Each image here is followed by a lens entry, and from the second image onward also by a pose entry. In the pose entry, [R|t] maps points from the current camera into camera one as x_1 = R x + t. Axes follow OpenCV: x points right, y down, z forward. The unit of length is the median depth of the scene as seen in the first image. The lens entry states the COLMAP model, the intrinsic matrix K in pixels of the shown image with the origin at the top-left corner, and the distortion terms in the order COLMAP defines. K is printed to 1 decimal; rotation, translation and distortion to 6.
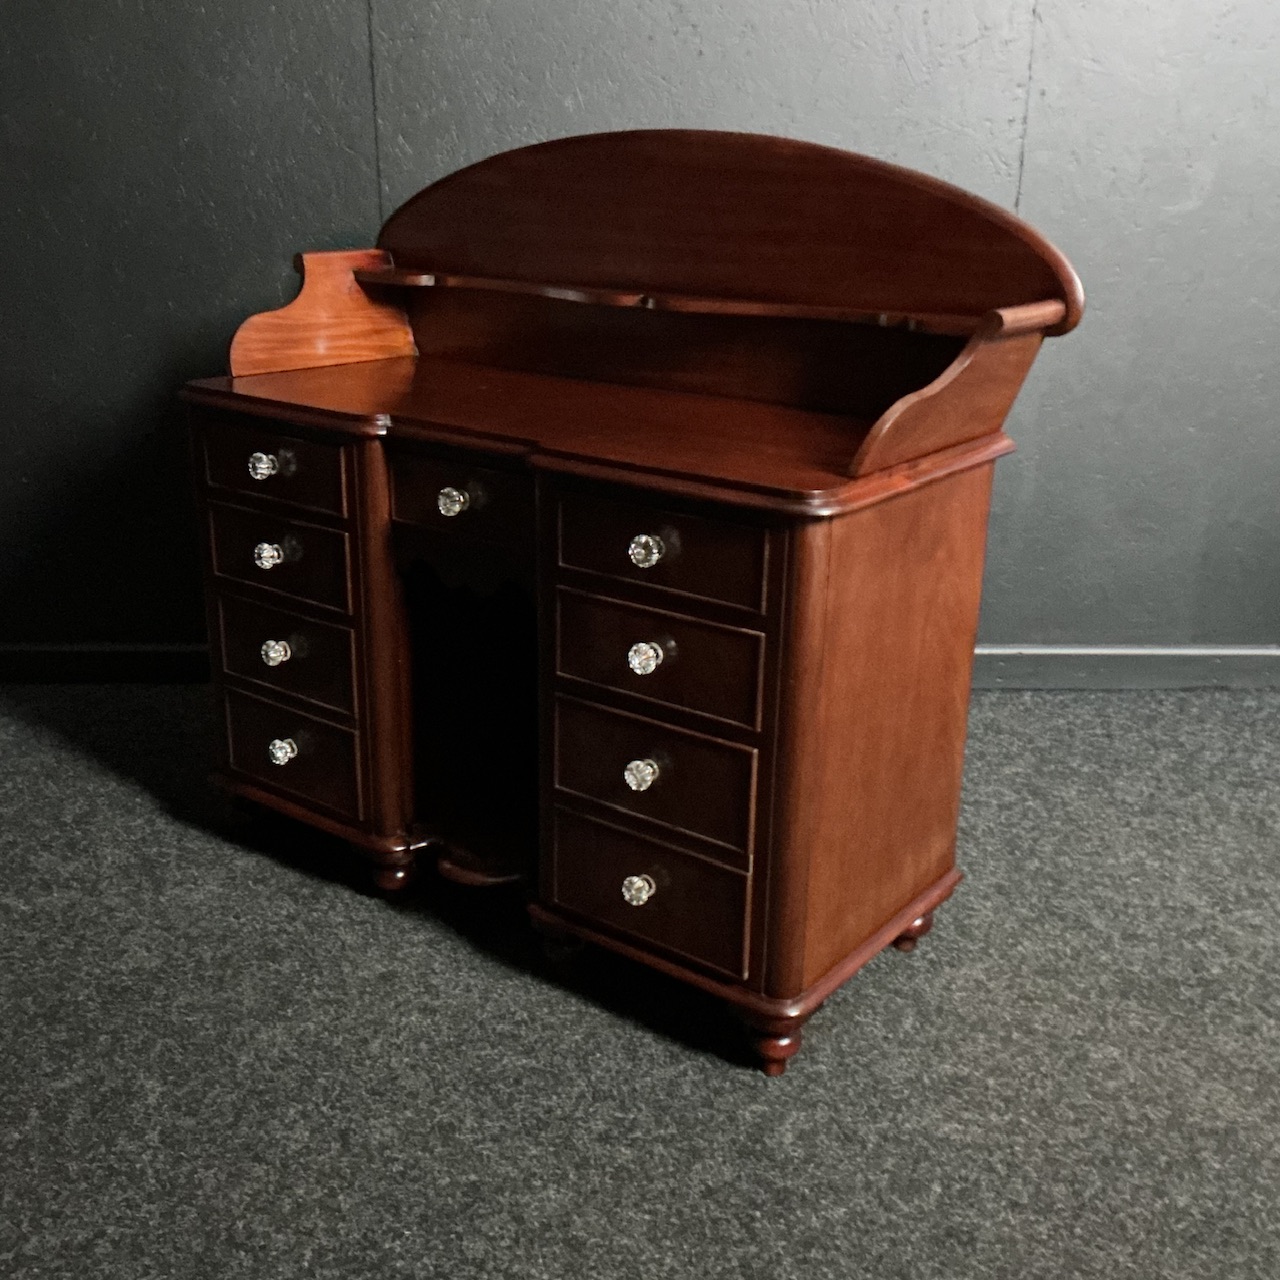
lens RADIAL K [[1390.7, 0, 631.3], [0, 1390.7, 630.0], [0, 0, 1]] dist [0.048155, 0.000000]
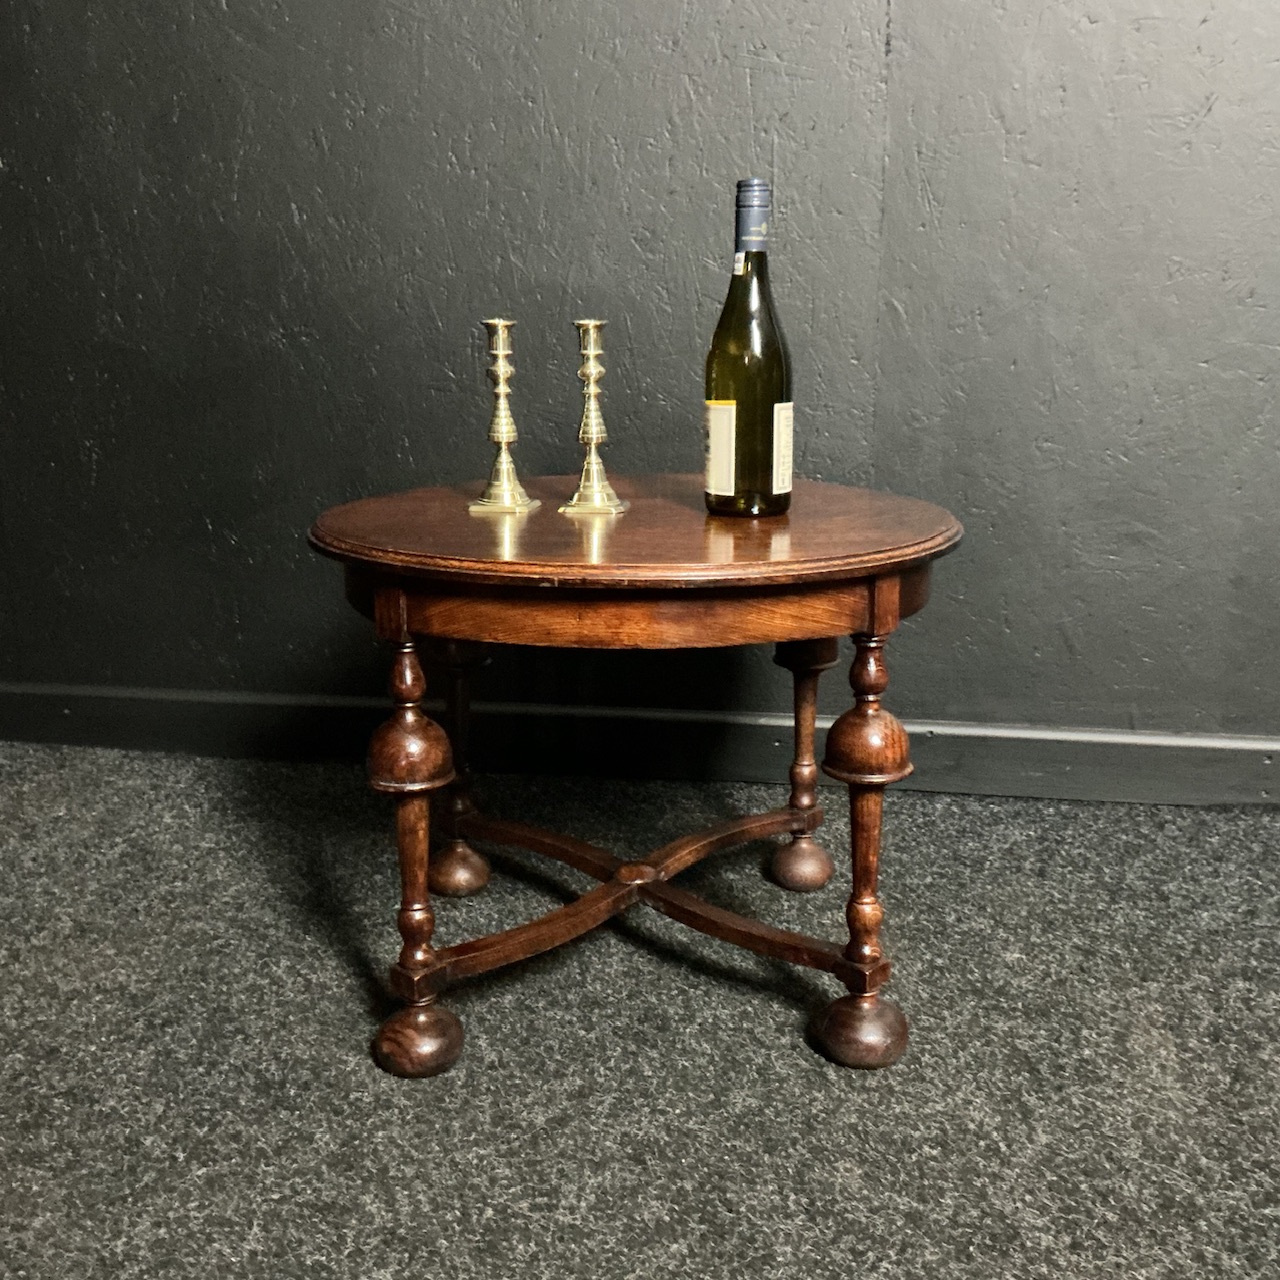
lens RADIAL K [[1413.0, 0, 650.3], [0, 1413.0, 648.0], [0, 0, 1]] dist [0.010530, 0.000000]
pose [[0.987448, 0.033378, -0.154377, 0.283179], [-0.046355, 0.995616, -0.081236, 0.039770], [0.150989, 0.087373, 0.984667, 0.409421]]
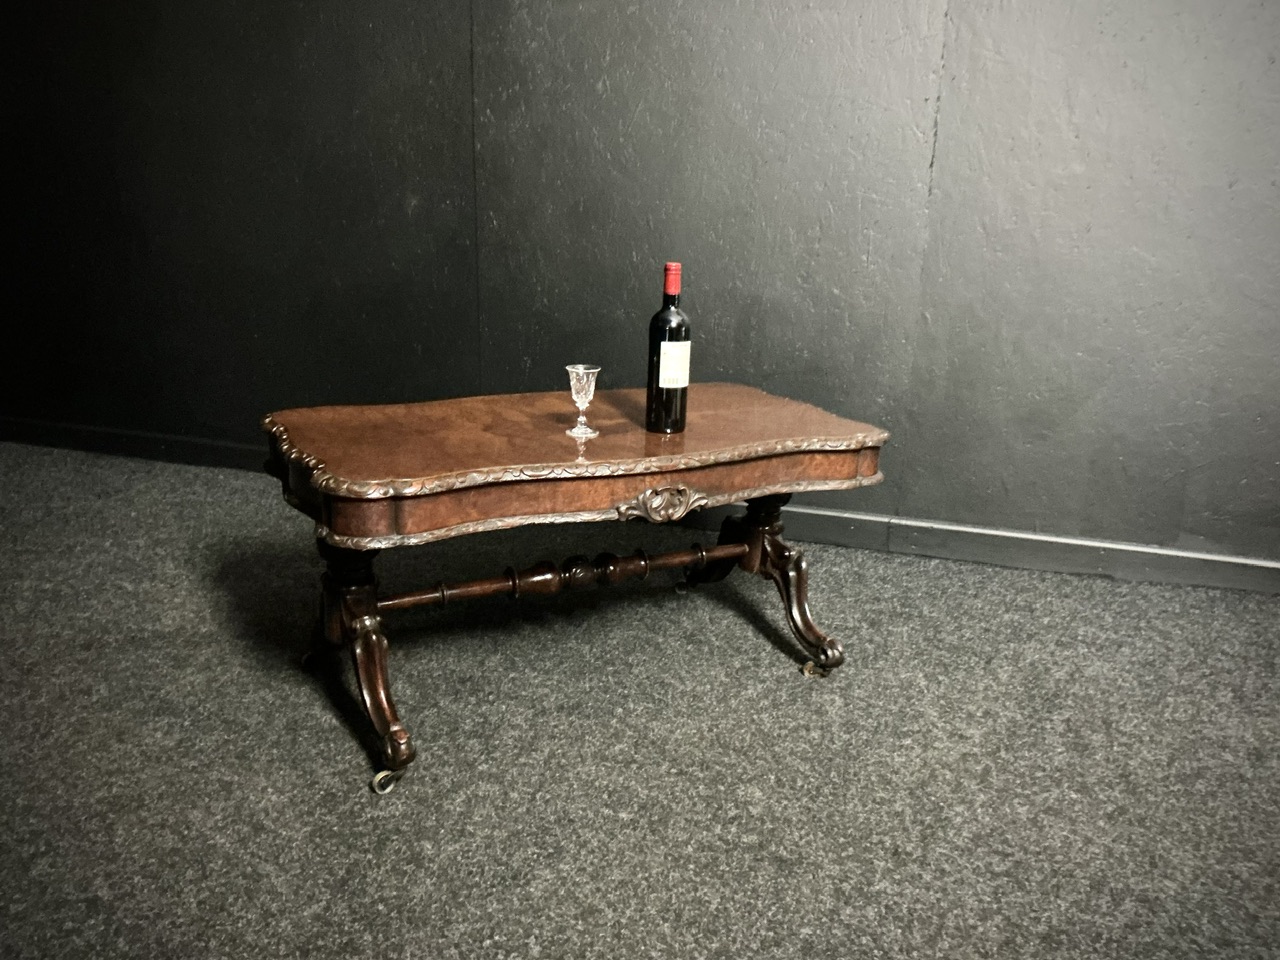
lens RADIAL K [[1053.0, 0, 636.9], [0, 1053.0, 486.1], [0, 0, 1]] dist [0.047447, -0.101291]
pose [[0.952788, 0.103190, -0.285564, 0.330942], [-0.118721, 0.992217, -0.037569, 0.052548], [0.279465, 0.069698, 0.957623, 0.032927]]
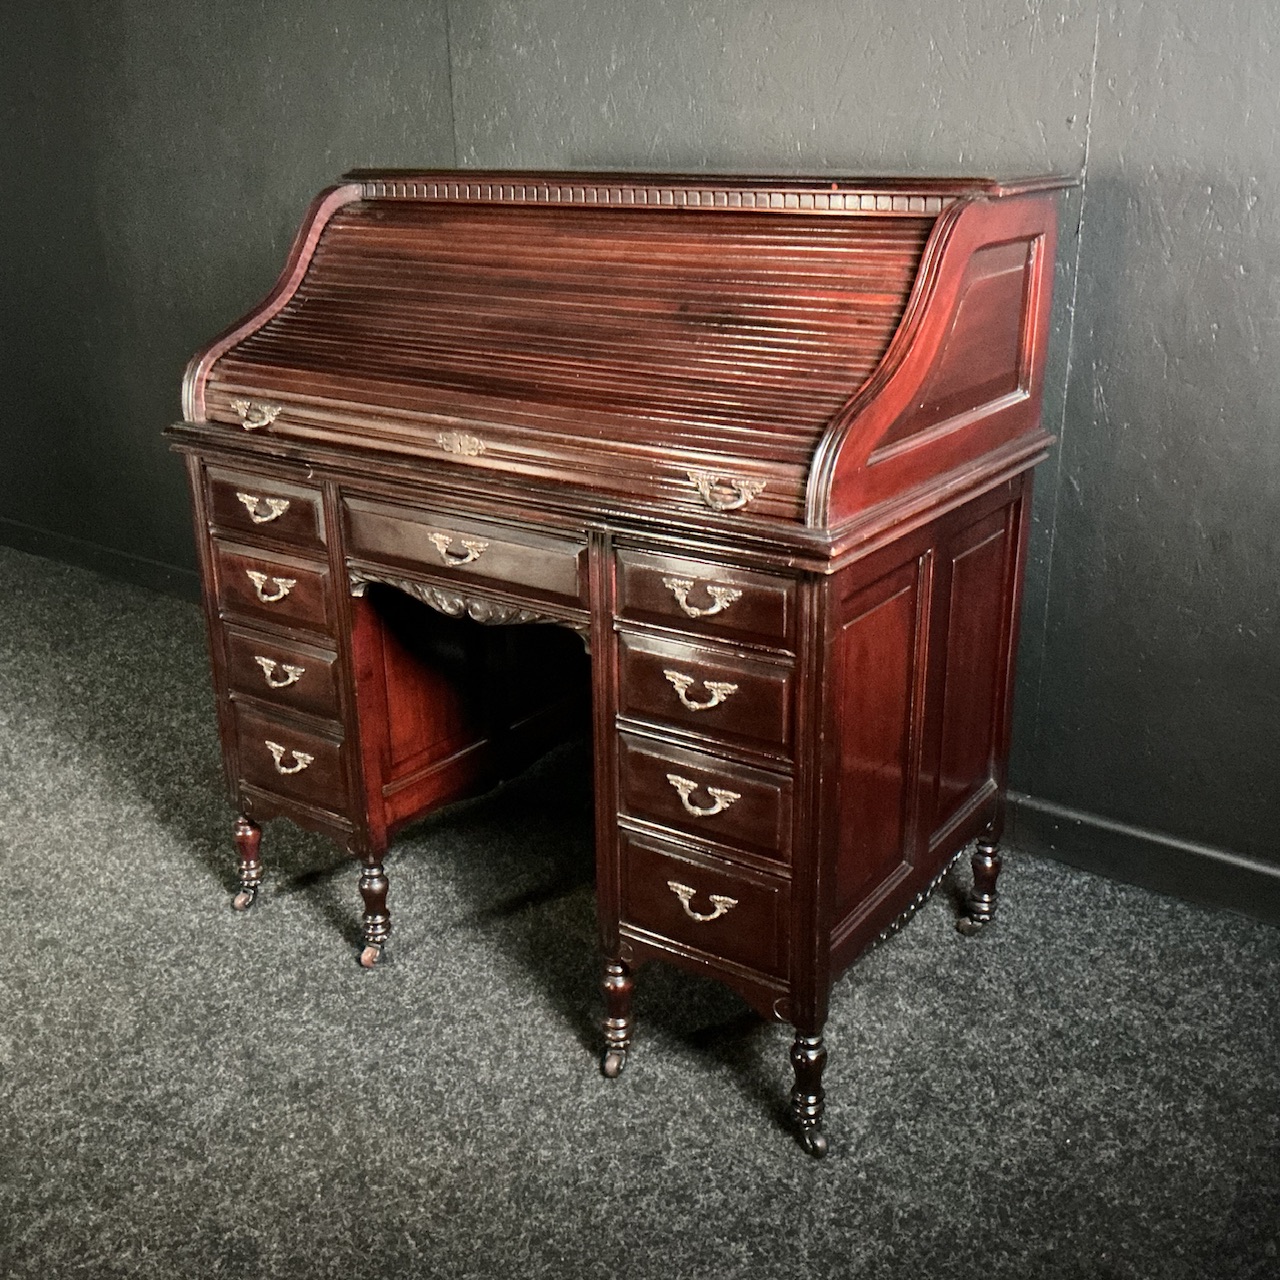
lens RADIAL K [[1413.0, 0, 650.6], [0, 1413.0, 643.6], [0, 0, 1]] dist [0.010530, 0.000000]
pose [[0.798036, 0.194524, -0.570349, 0.577939], [-0.174615, 0.980507, 0.090090, -0.120441], [0.576756, 0.027696, 0.816447, 0.266012]]
